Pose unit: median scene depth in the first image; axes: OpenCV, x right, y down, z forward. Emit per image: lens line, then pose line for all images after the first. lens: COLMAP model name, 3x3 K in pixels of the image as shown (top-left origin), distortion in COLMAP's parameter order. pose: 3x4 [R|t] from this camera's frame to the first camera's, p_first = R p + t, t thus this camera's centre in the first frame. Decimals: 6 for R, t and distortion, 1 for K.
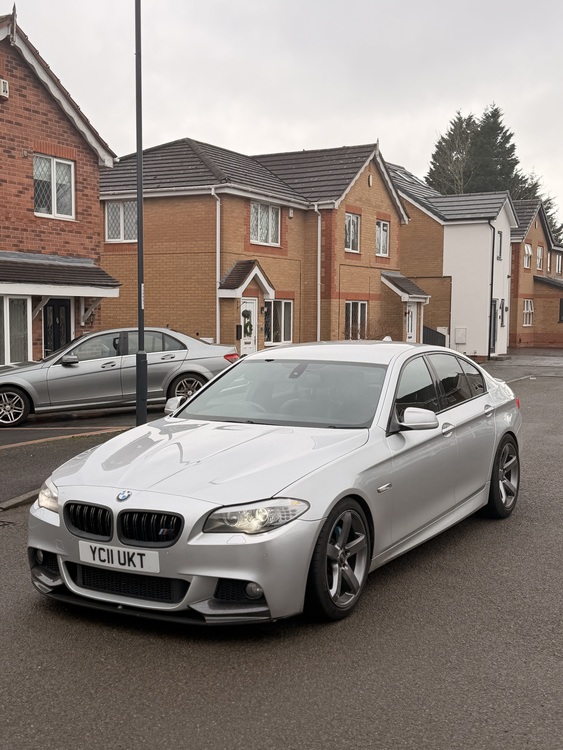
lens RADIAL K [[925.0, 0, 281.5], [0, 925.0, 375.0], [0, 0, 1]] dist [0.129469, -0.010944]
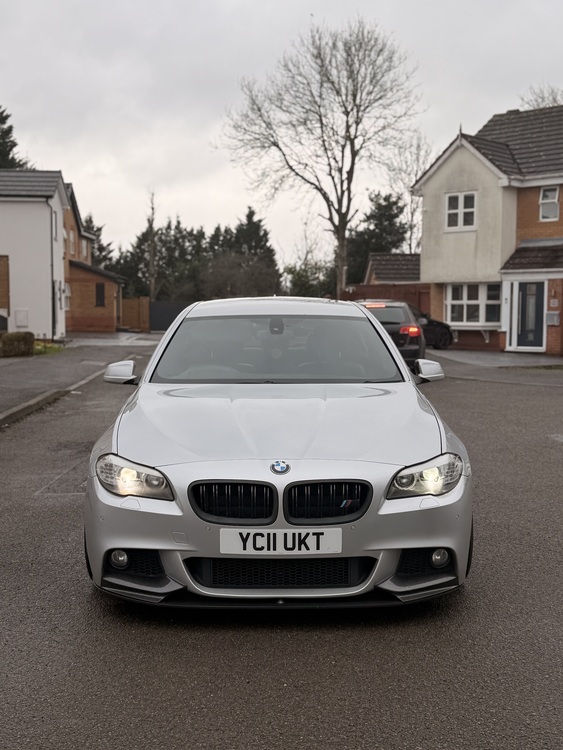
lens RADIAL K [[925.0, 0, 281.5], [0, 925.0, 375.0], [0, 0, 1]] dist [0.129469, -0.010944]
pose [[0.863210, -0.038124, 0.503403, -0.581373], [0.031046, 0.999266, 0.022442, 0.030458], [-0.503889, -0.003743, 0.863760, 0.294891]]
